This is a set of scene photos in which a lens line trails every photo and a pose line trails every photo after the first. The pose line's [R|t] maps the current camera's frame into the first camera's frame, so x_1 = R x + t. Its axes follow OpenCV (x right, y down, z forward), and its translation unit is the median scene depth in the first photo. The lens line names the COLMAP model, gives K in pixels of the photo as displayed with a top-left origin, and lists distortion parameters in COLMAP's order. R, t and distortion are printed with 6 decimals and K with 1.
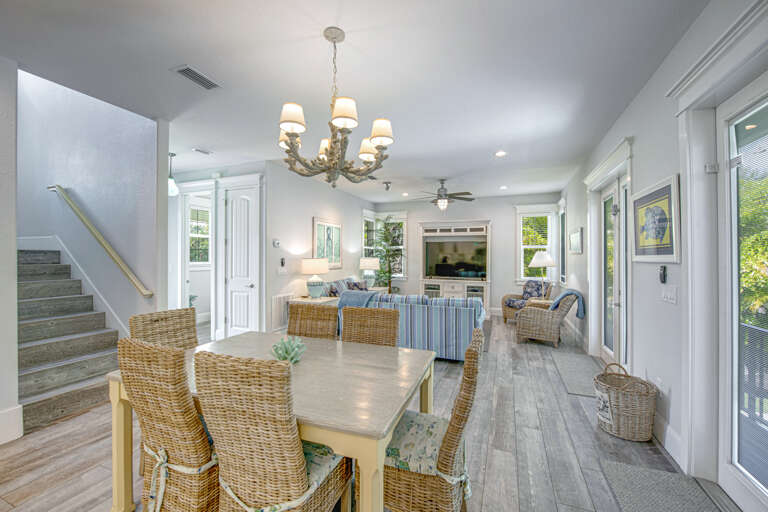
lens RADIAL K [[330.3, 0, 384.5], [0, 330.3, 253.6], [0, 0, 1]] dist [-0.000844, -0.000088]
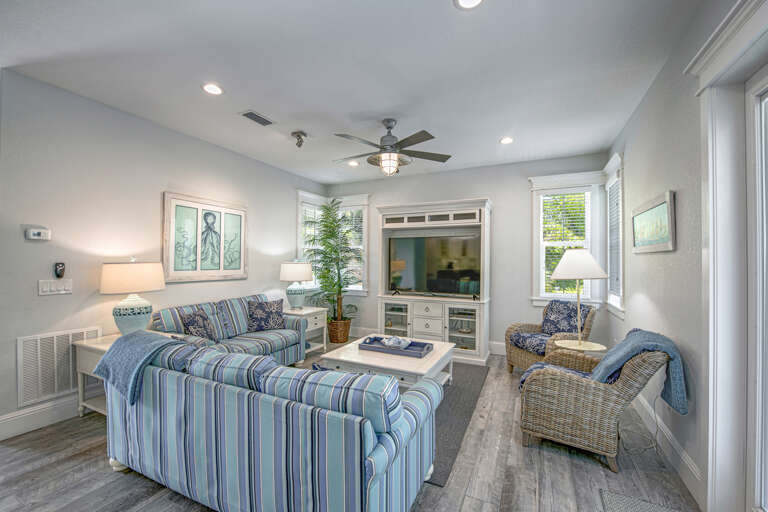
lens RADIAL K [[330.3, 0, 381.1], [0, 330.3, 261.0], [0, 0, 1]] dist [-0.000844, -0.000088]
pose [[0.996603, -0.002505, -0.082319, 0.183389], [0.002976, 0.999980, 0.005603, 0.007203], [0.082303, -0.005829, 0.996590, 0.394736]]
